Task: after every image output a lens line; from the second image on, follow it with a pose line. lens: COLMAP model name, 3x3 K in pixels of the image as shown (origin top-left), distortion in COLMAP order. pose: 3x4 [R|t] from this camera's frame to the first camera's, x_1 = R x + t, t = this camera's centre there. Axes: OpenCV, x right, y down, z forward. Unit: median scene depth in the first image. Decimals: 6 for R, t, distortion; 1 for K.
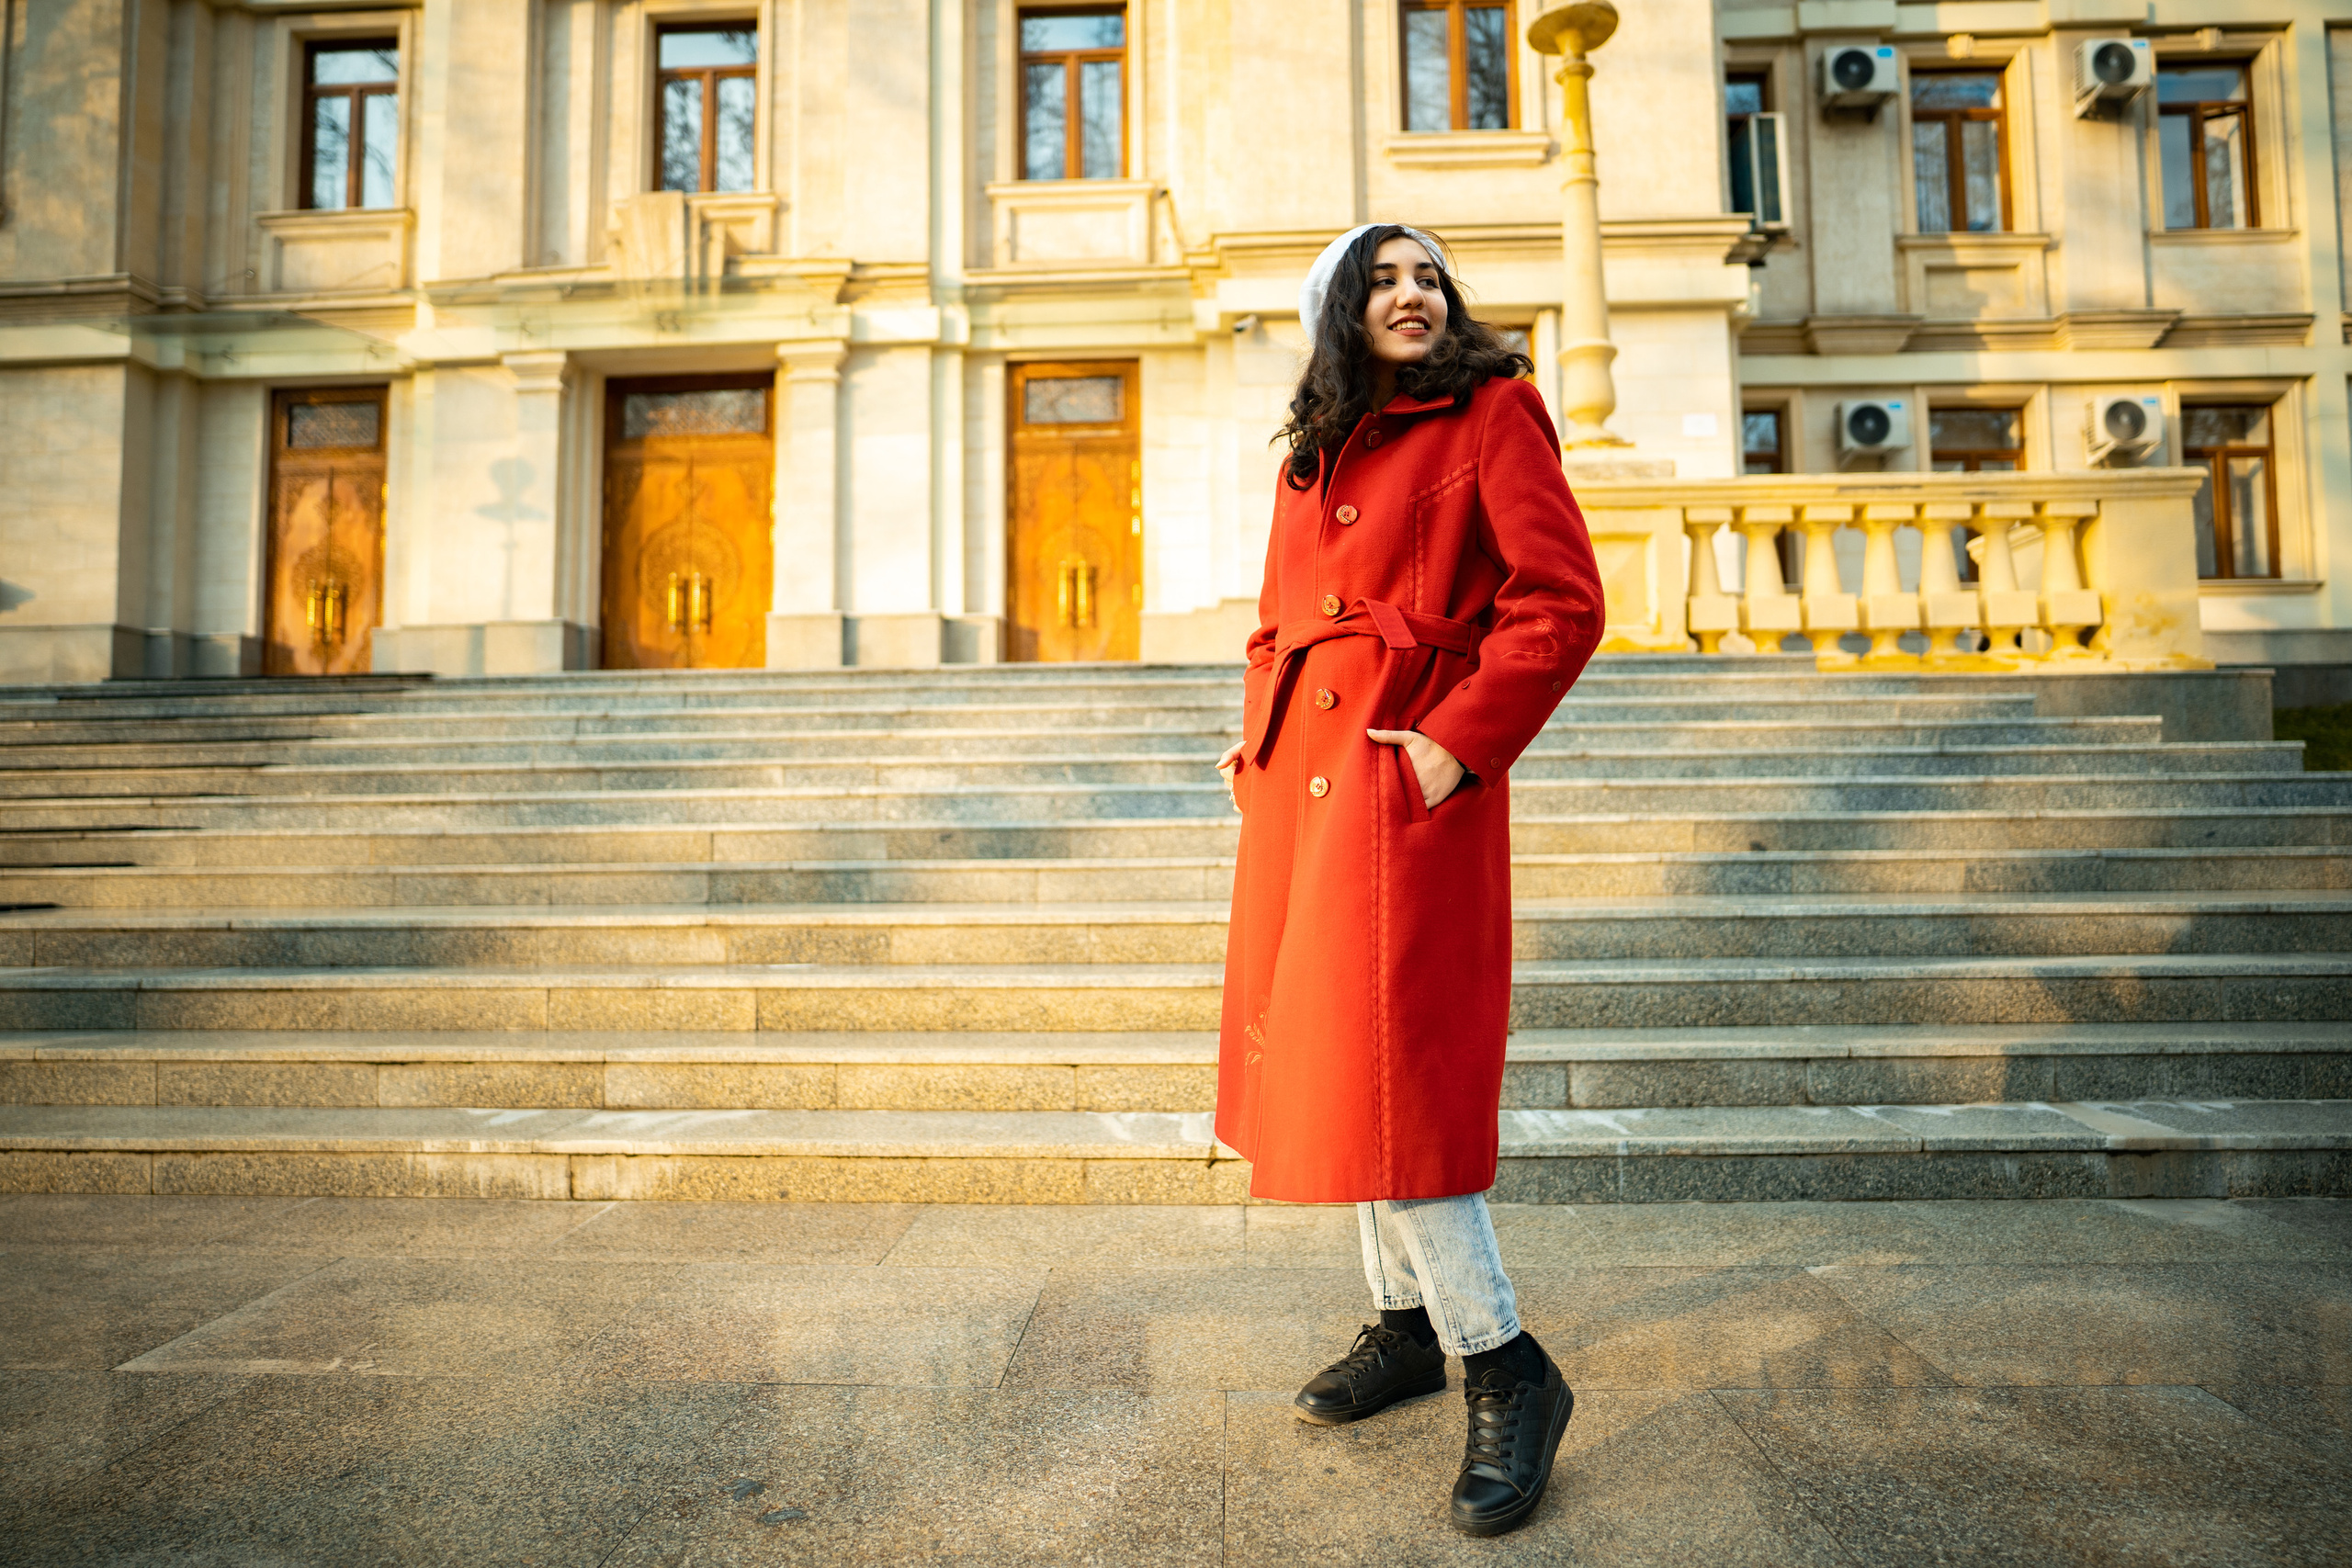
lens RADIAL K [[1327.8, 0, 1171.9], [0, 1327.8, 779.4], [0, 0, 1]] dist [-0.056008, 0.028578]
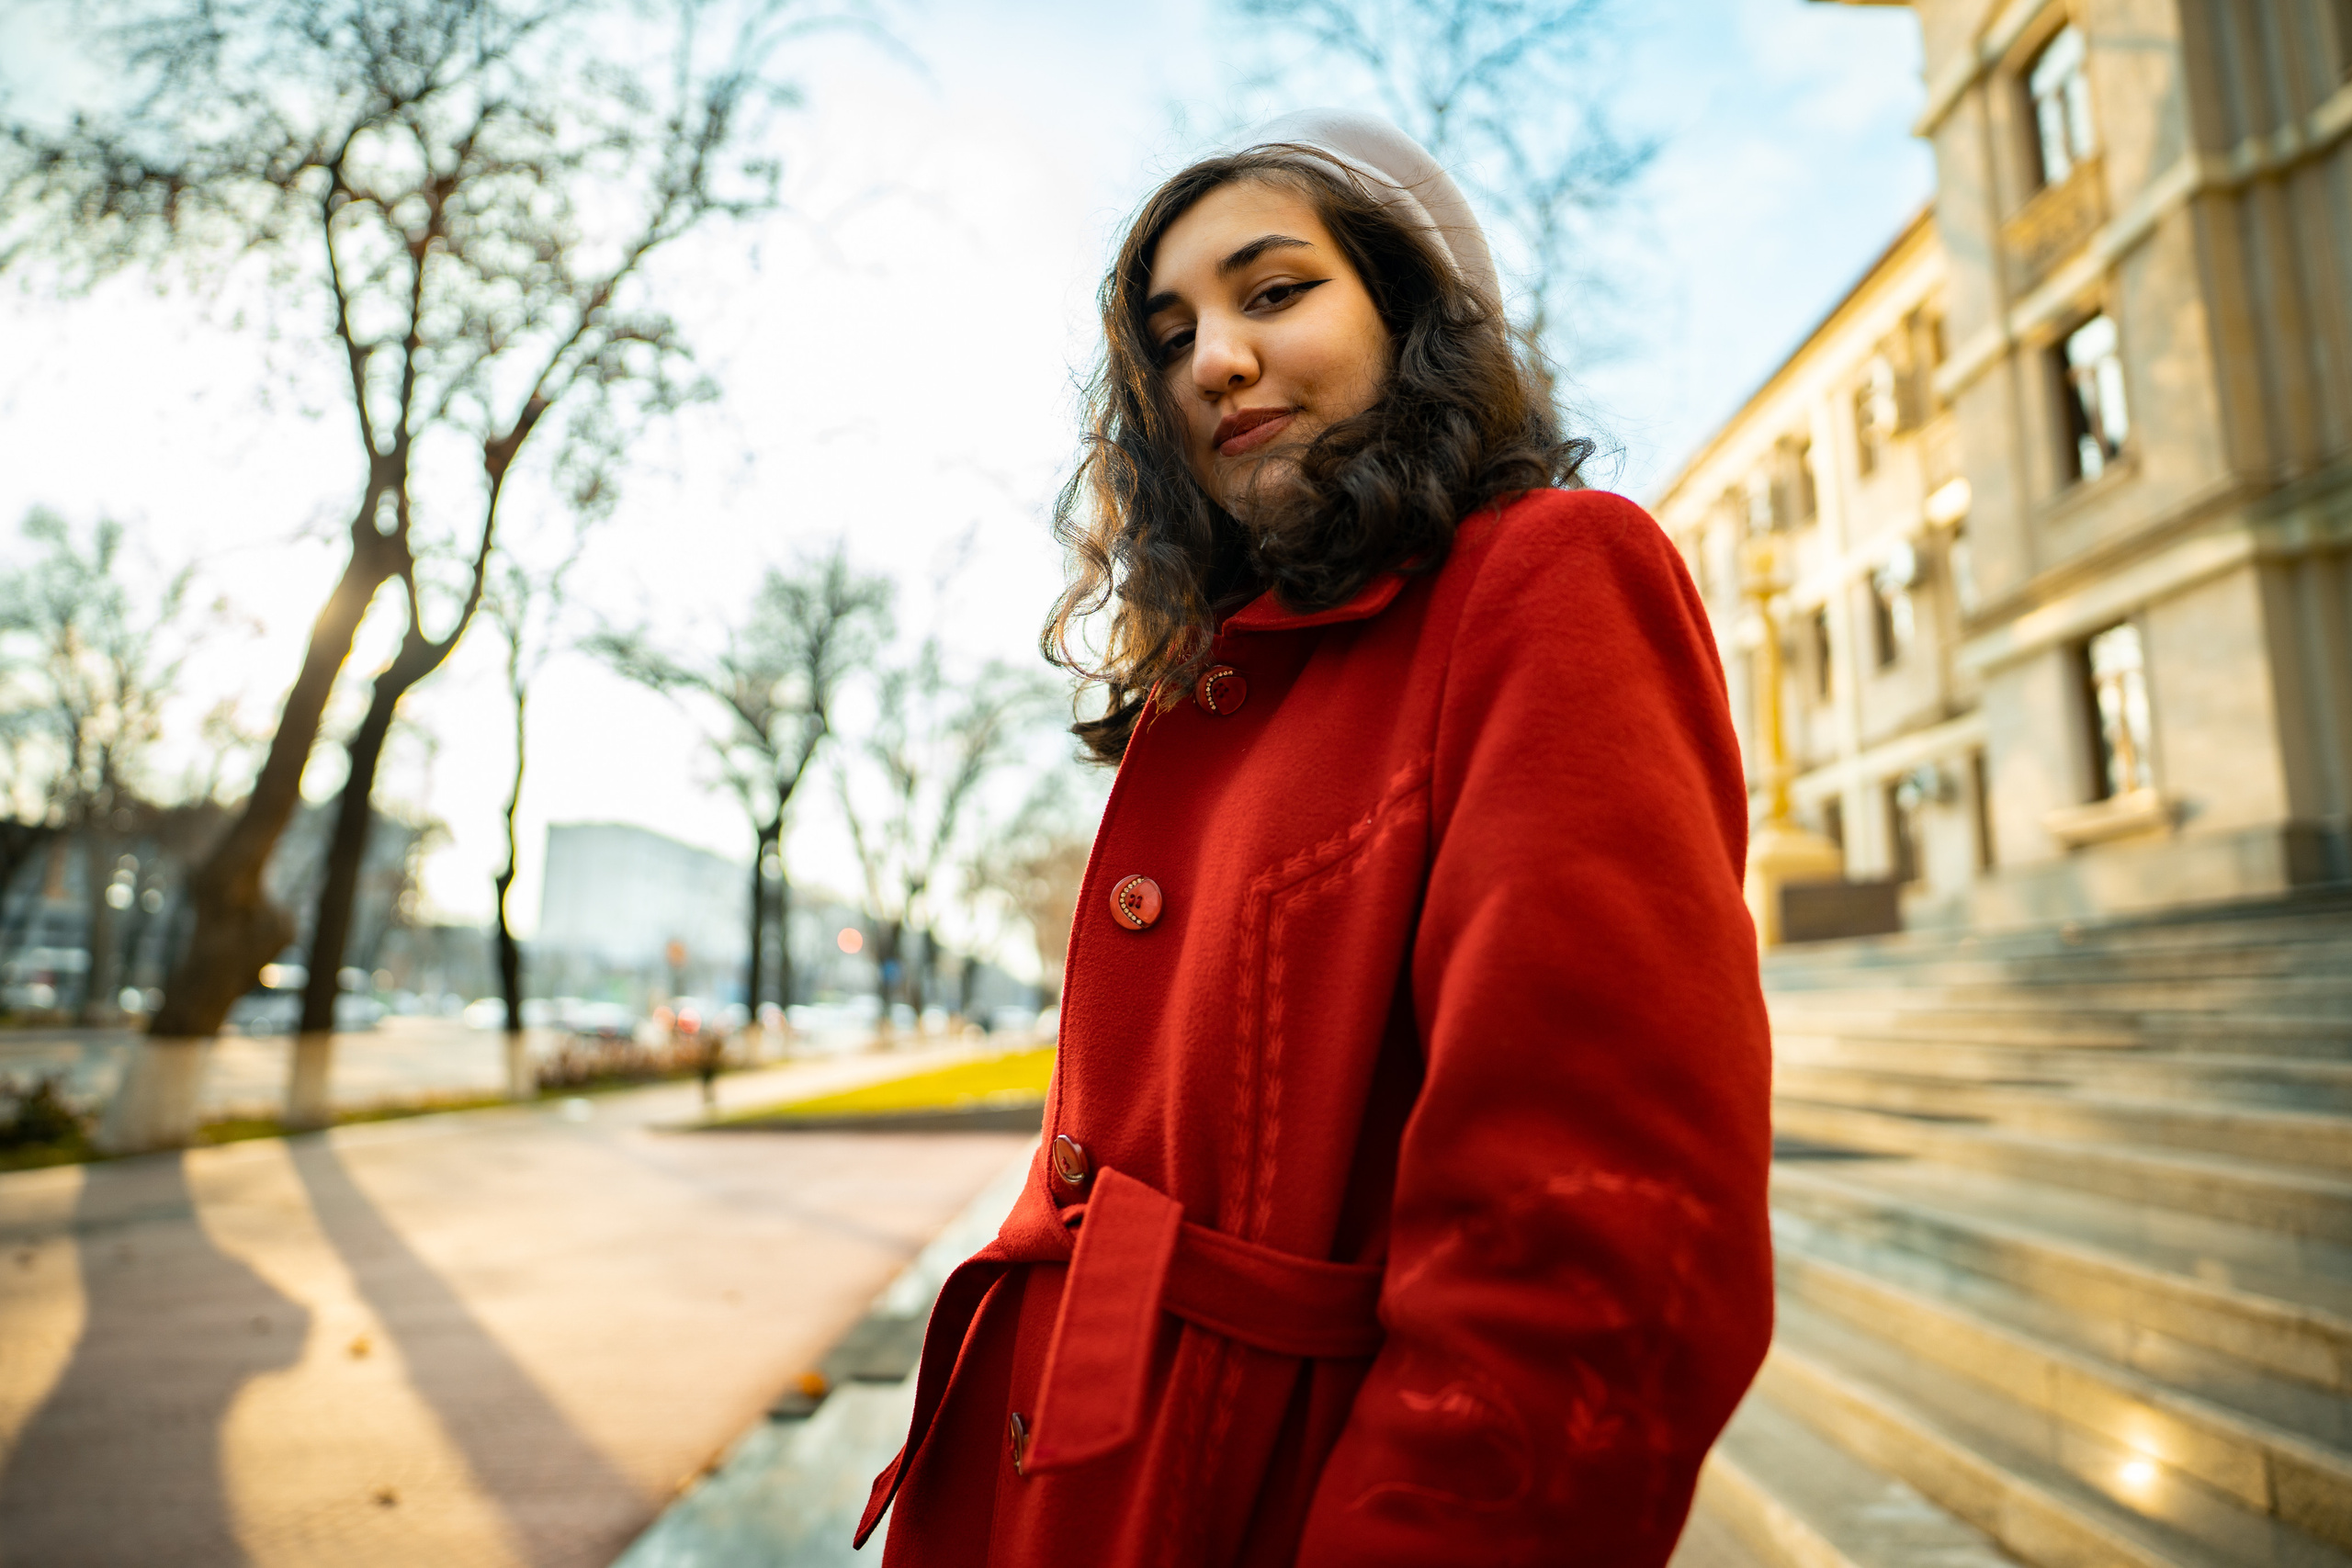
lens RADIAL K [[1327.8, 0, 1181.0], [0, 1327.8, 777.3], [0, 0, 1]] dist [-0.056008, 0.028578]
pose [[0.053940, -0.162078, -0.985303, 0.101992], [0.031880, 0.986516, -0.160532, -0.024475], [0.998035, -0.022752, 0.058380, 0.118752]]
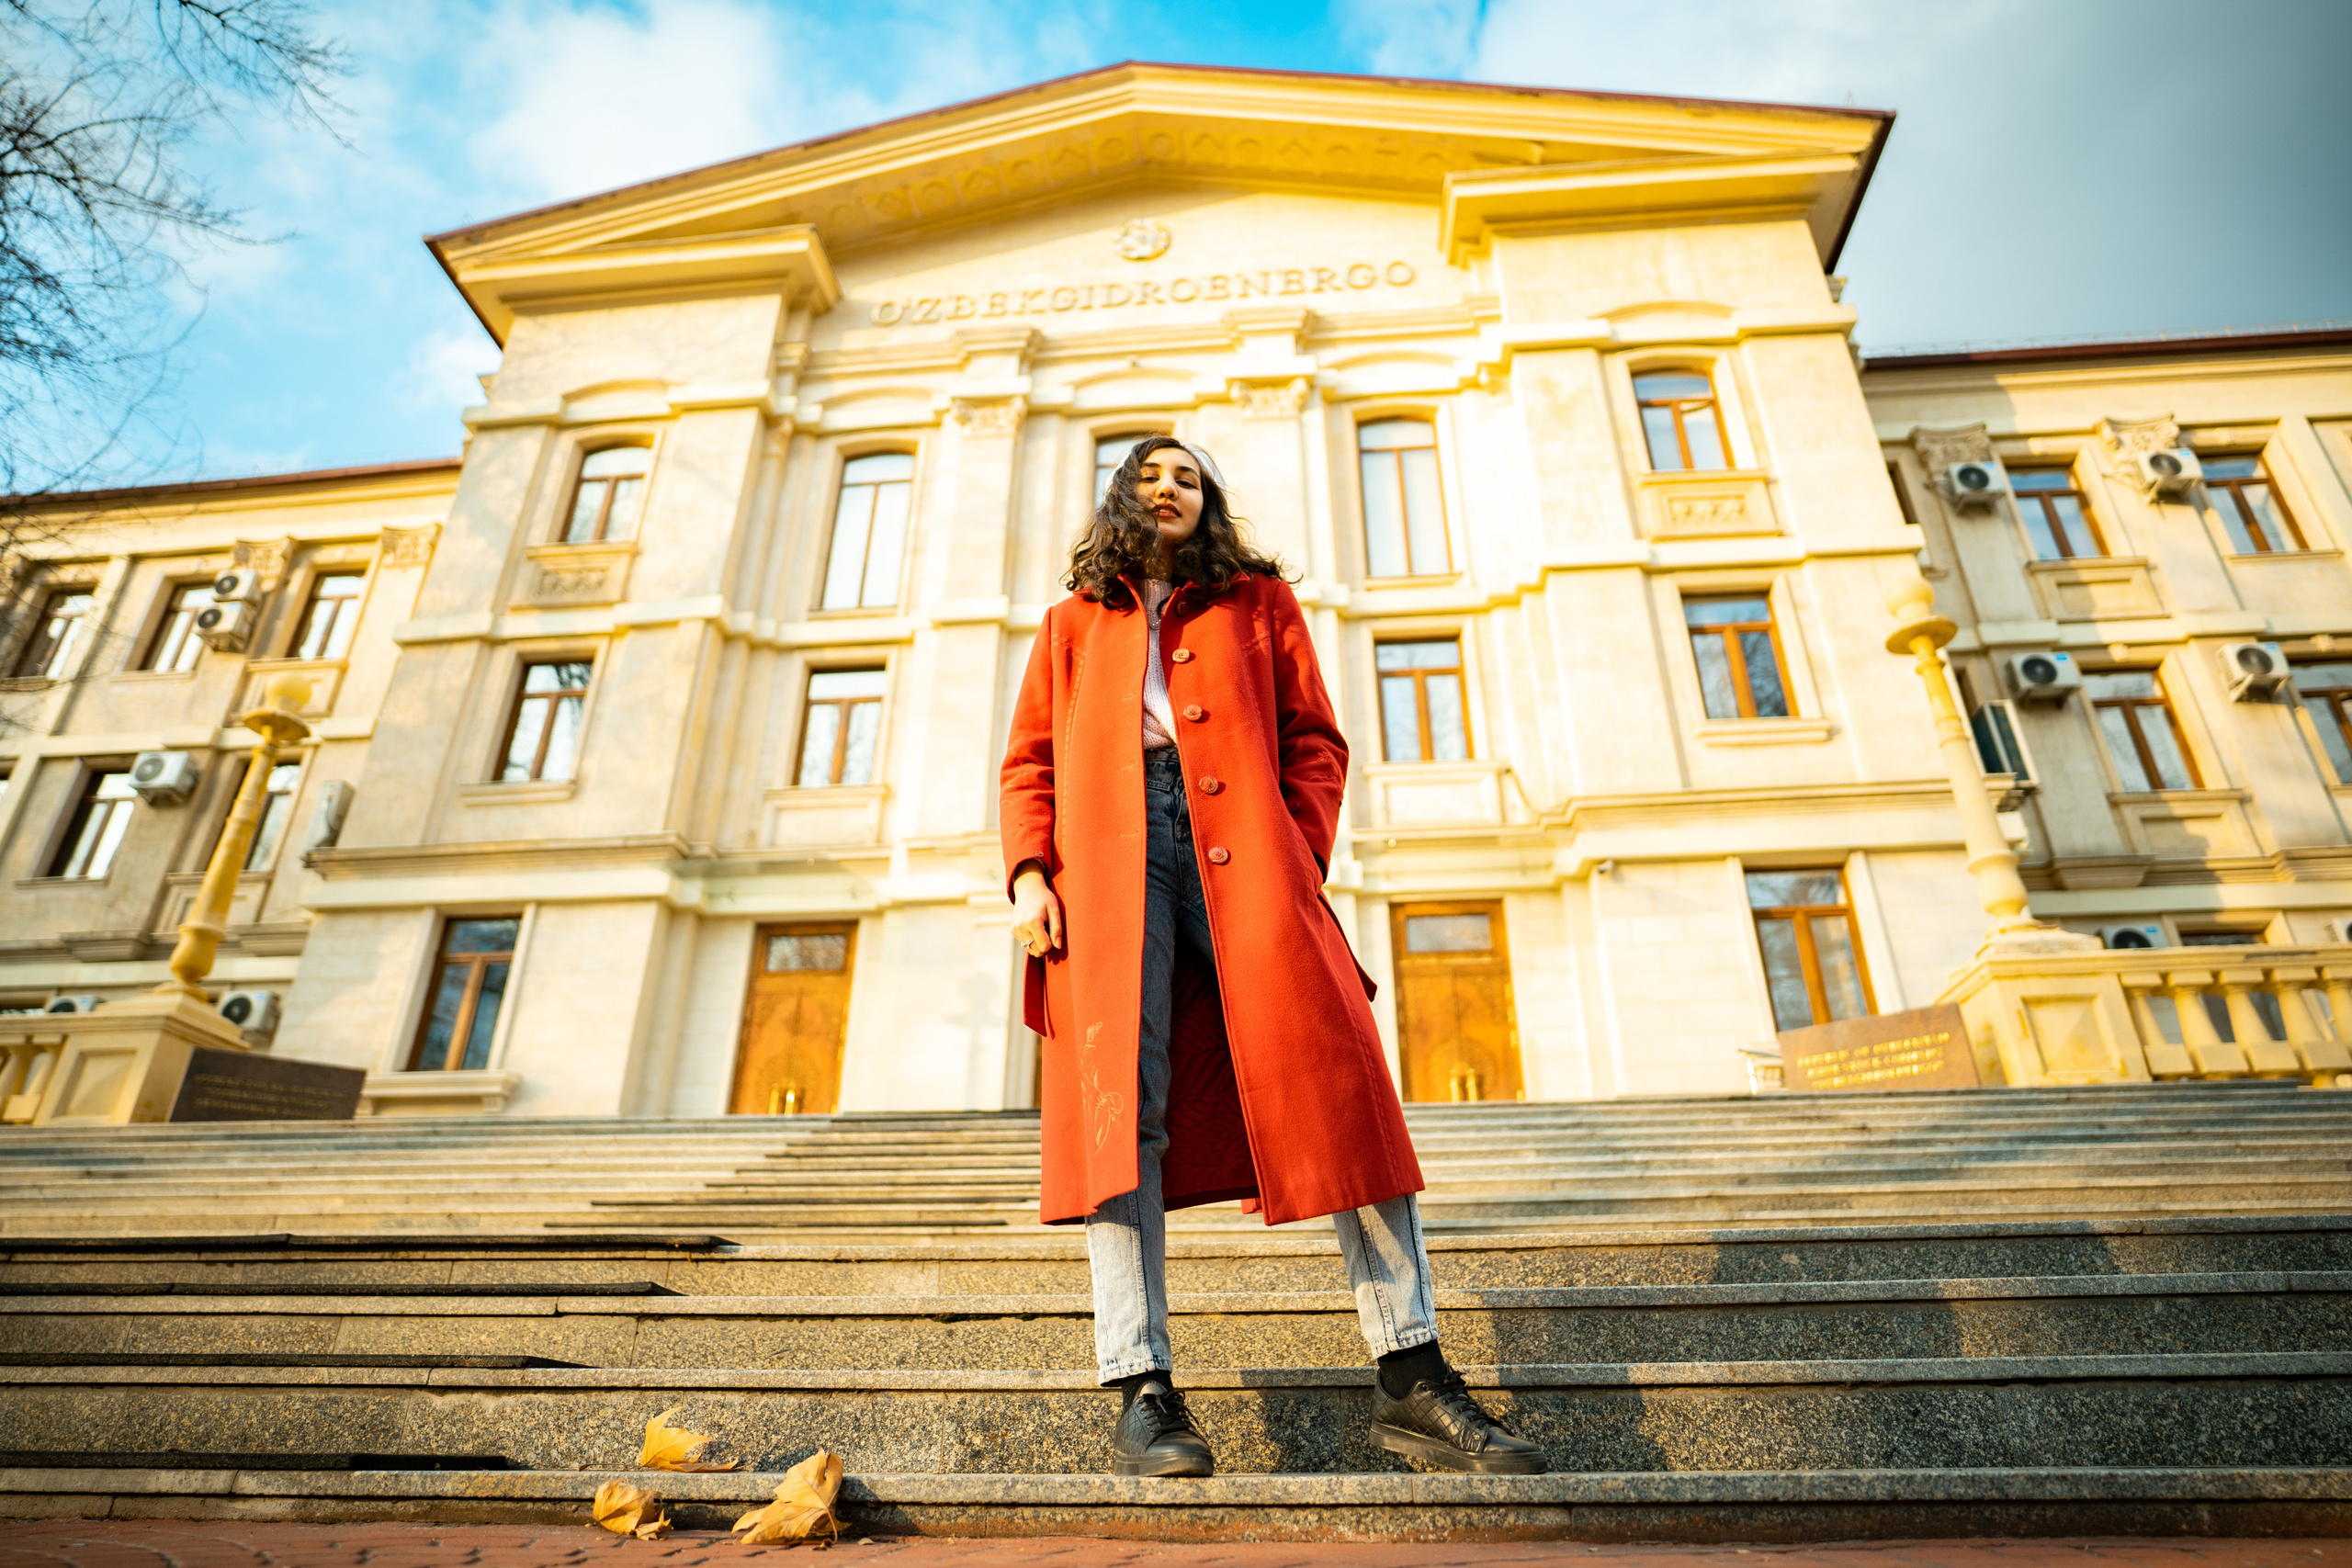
lens RADIAL K [[1327.8, 0, 1178.4], [0, 1327.8, 782.9], [0, 0, 1]] dist [-0.056008, 0.028578]
pose [[0.998559, -0.011774, -0.052357, -0.259055], [-0.011479, 0.906191, -0.422712, 0.094682], [0.052422, 0.422704, 0.904750, -0.135909]]
